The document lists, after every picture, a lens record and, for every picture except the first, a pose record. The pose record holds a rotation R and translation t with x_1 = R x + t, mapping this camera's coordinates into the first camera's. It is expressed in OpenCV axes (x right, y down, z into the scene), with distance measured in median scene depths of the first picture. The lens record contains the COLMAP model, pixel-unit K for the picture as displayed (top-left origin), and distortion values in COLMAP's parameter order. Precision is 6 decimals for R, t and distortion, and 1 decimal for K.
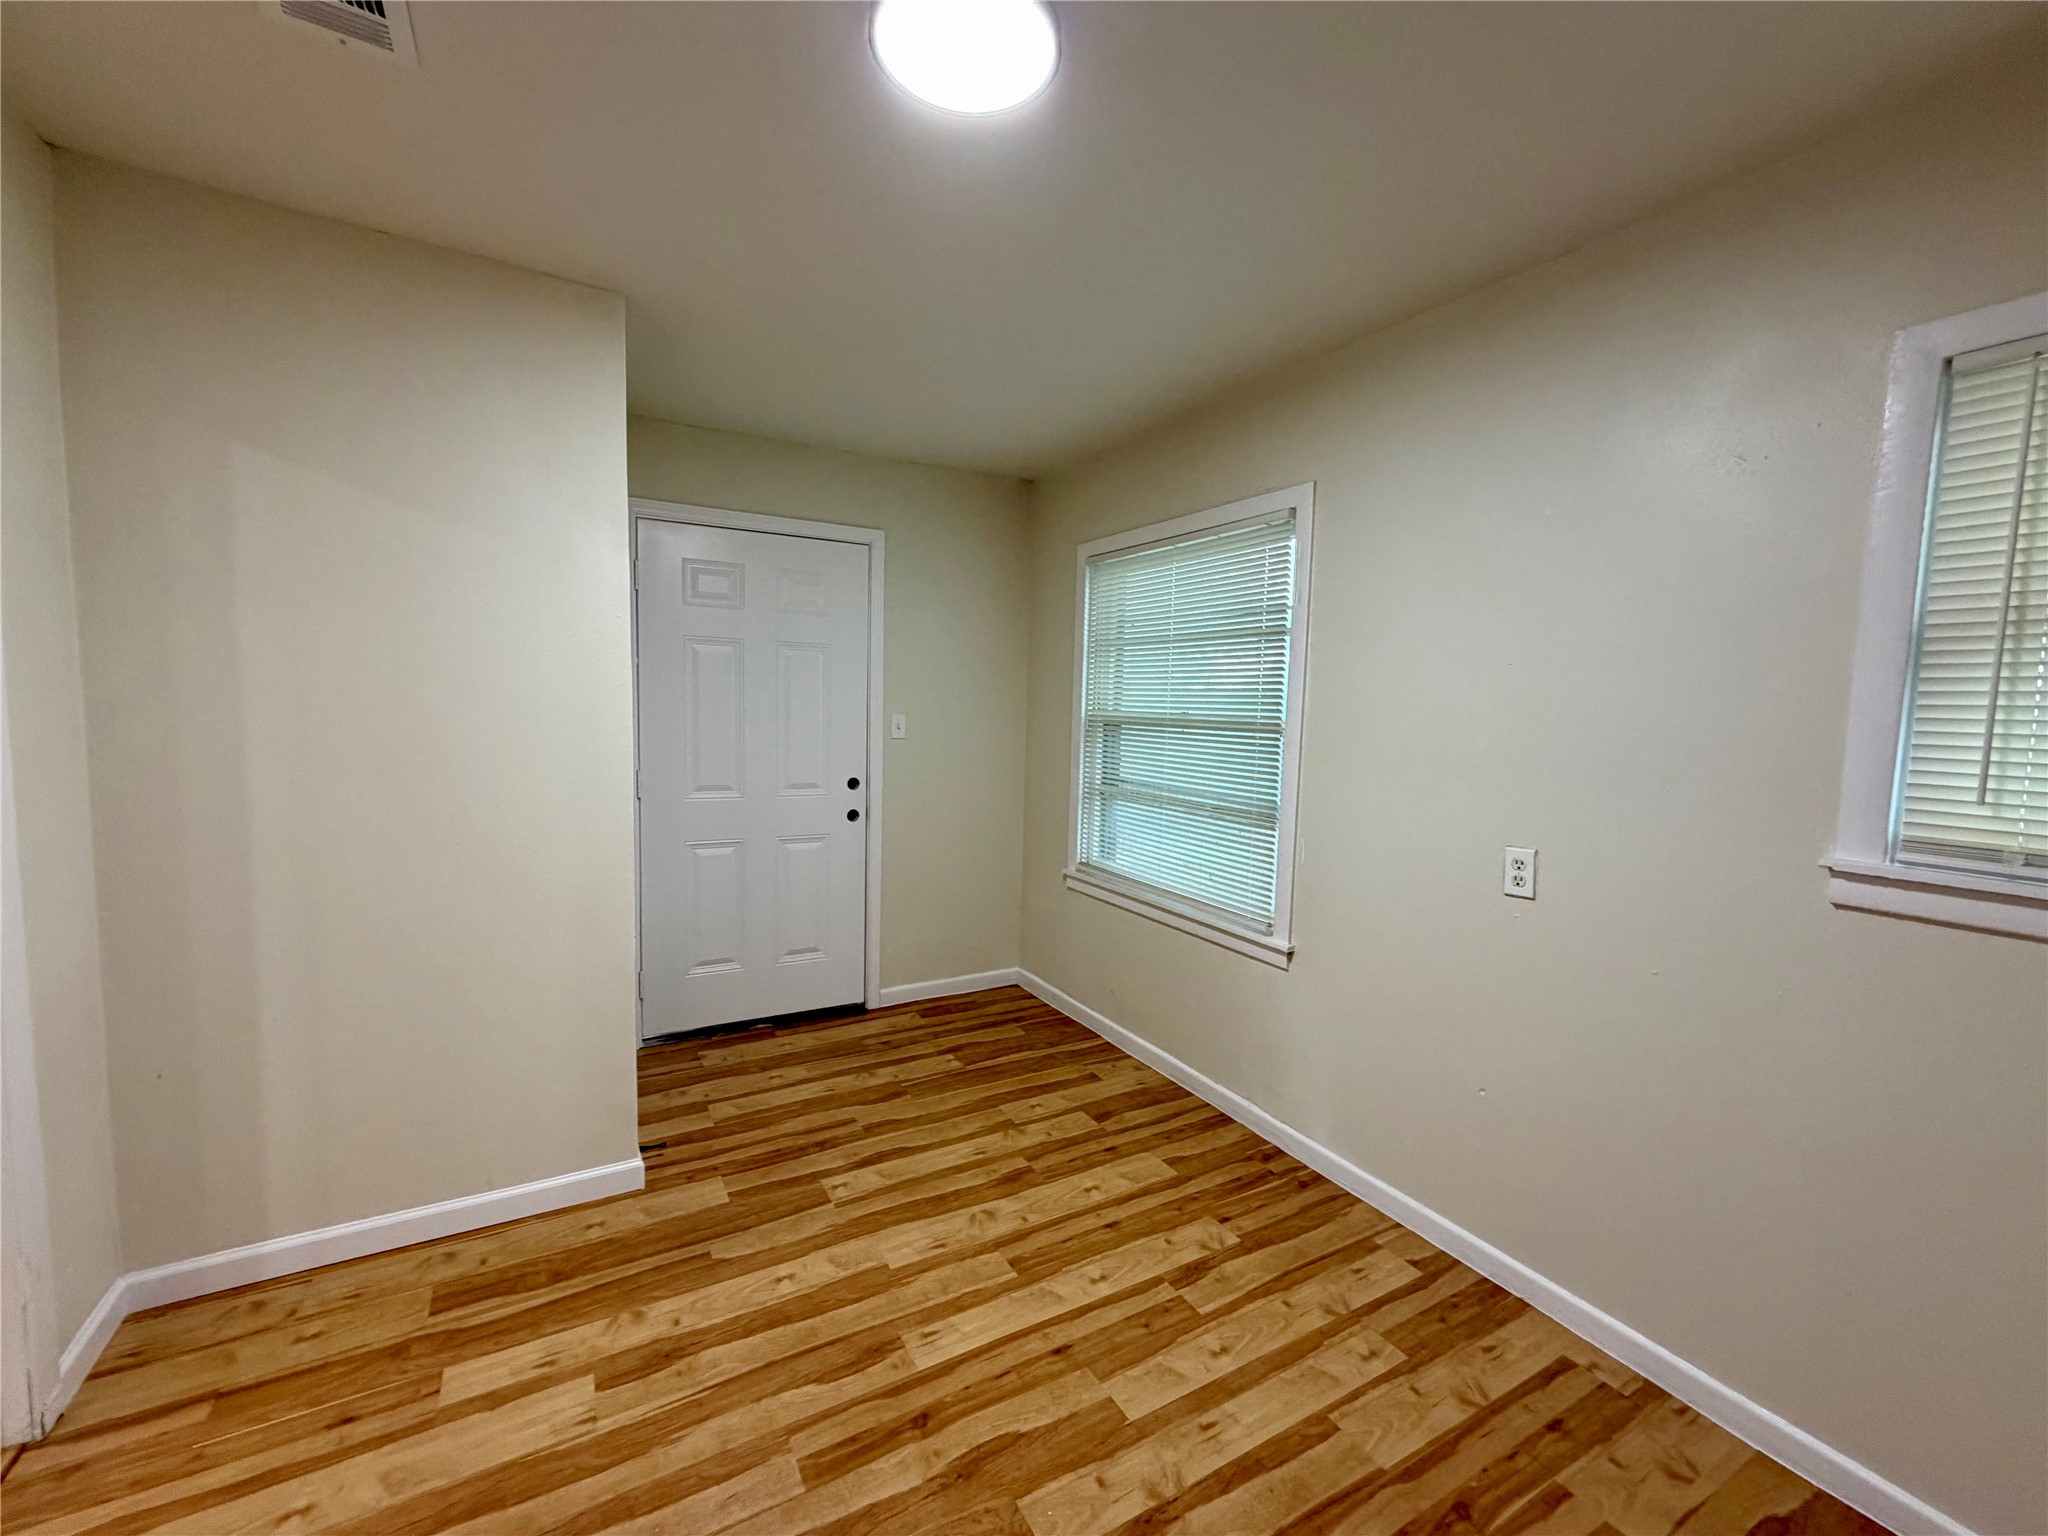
lens RADIAL K [[818.9, 0, 1019.4], [0, 818.9, 765.6], [0, 0, 1]] dist [0.001402, 0.000400]
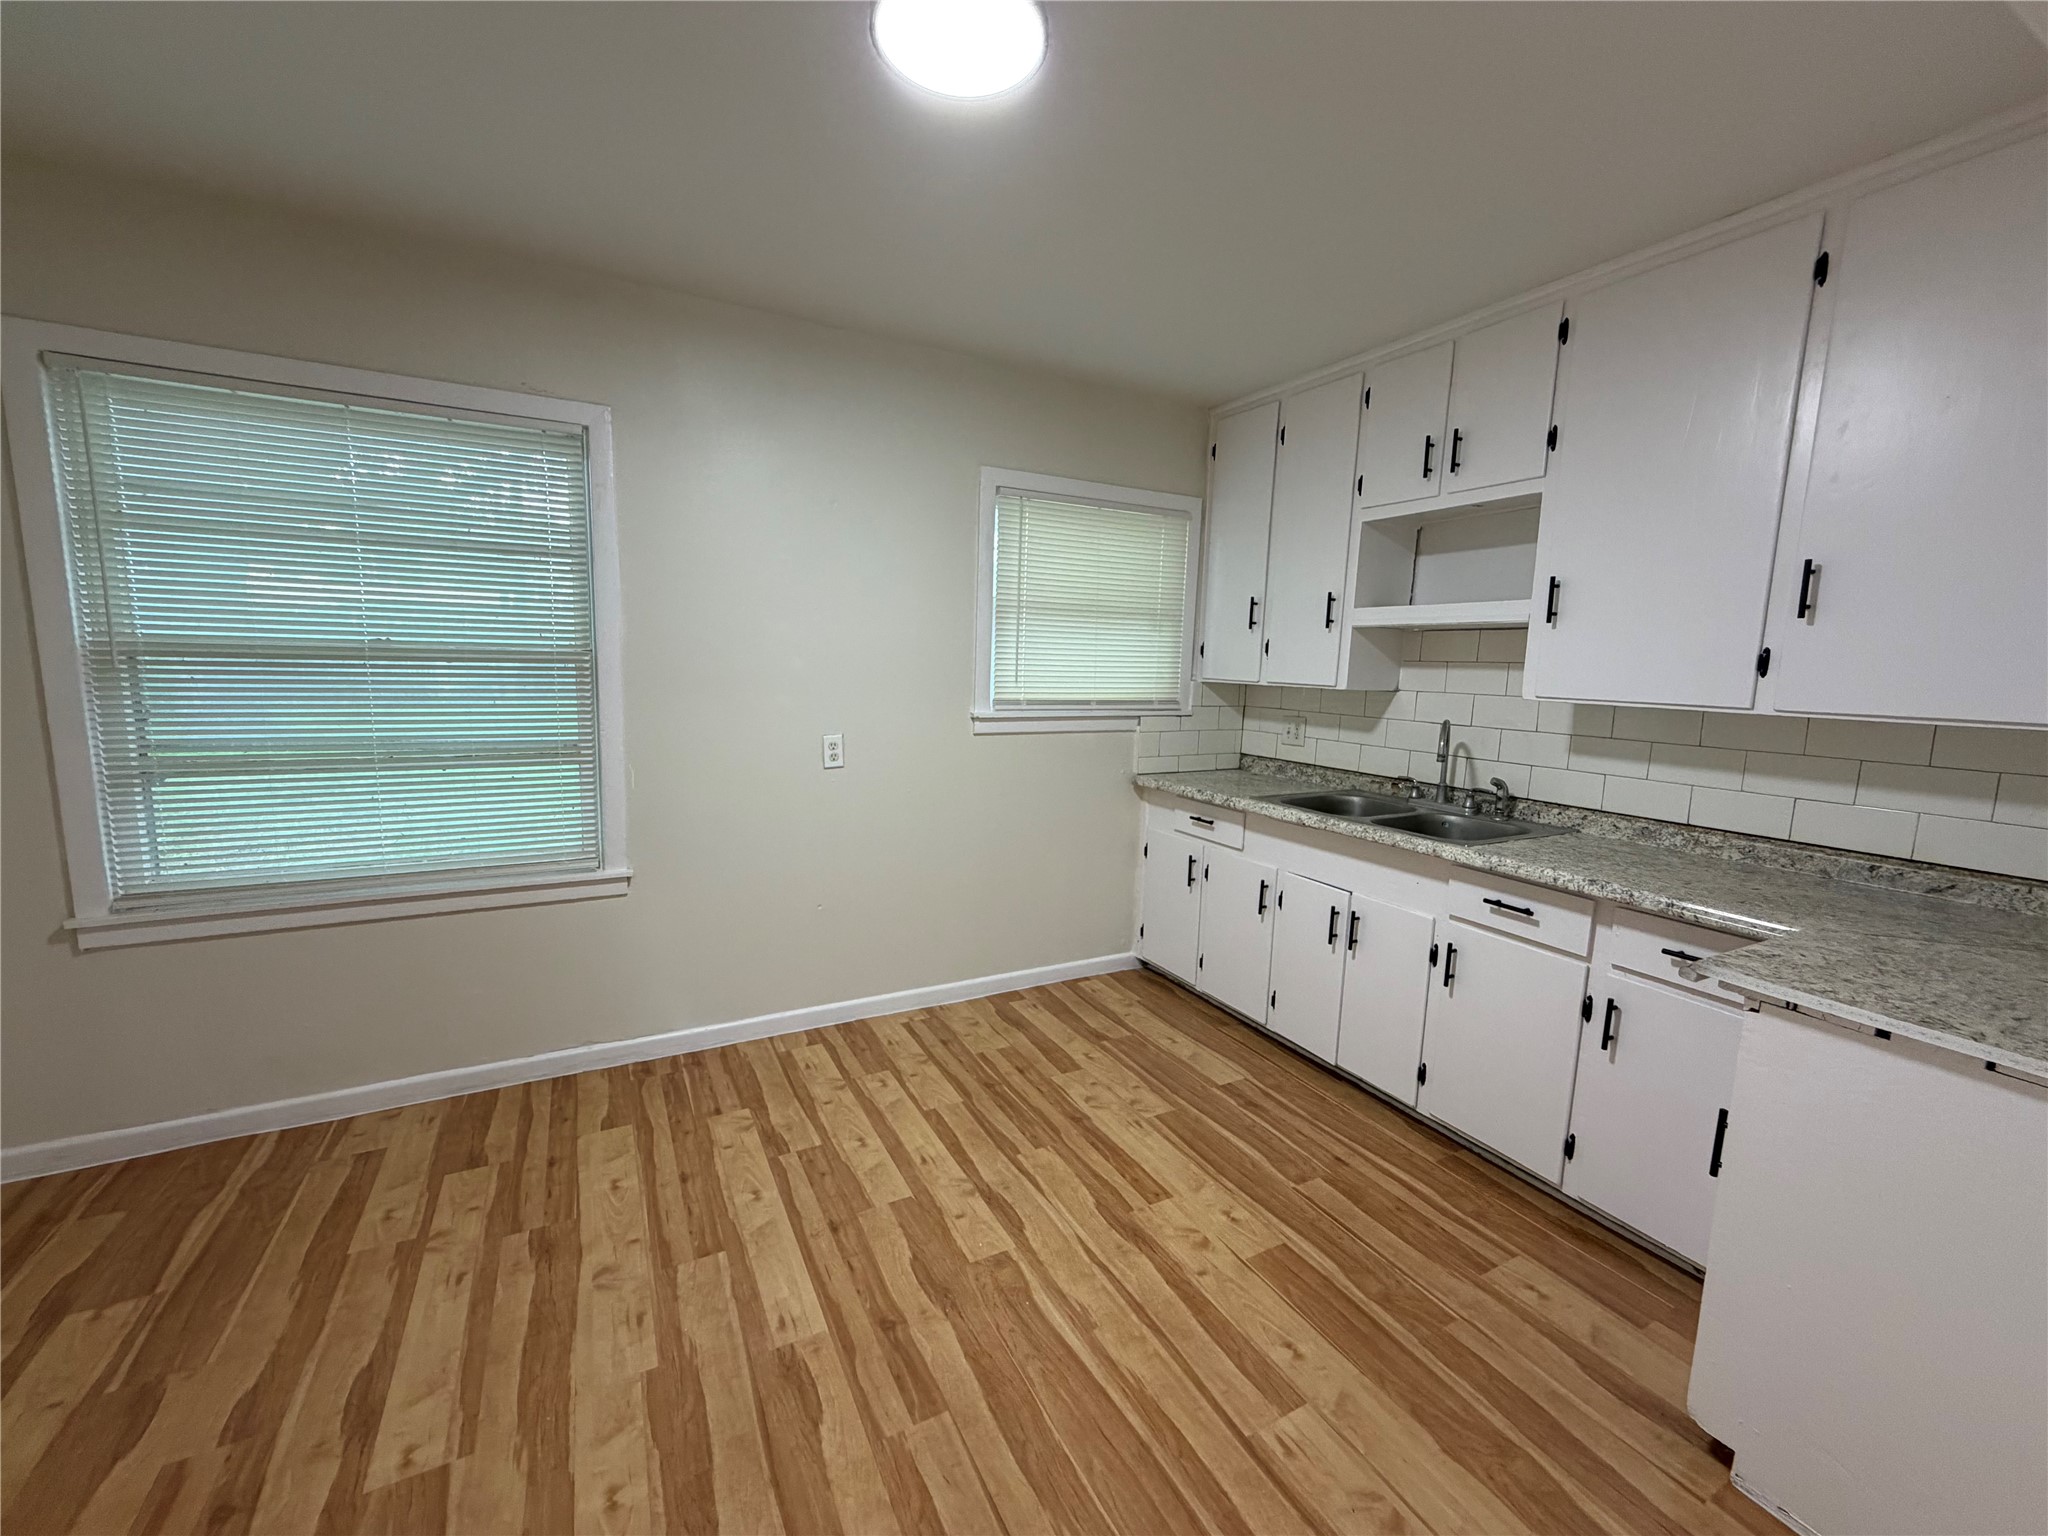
lens RADIAL K [[818.9, 0, 1019.4], [0, 818.9, 765.6], [0, 0, 1]] dist [0.001402, 0.000400]
pose [[0.031665, -0.163117, 0.986099, -0.832802], [0.049098, 0.985656, 0.161467, -0.065899], [-0.998292, 0.043303, 0.039219, 0.599589]]
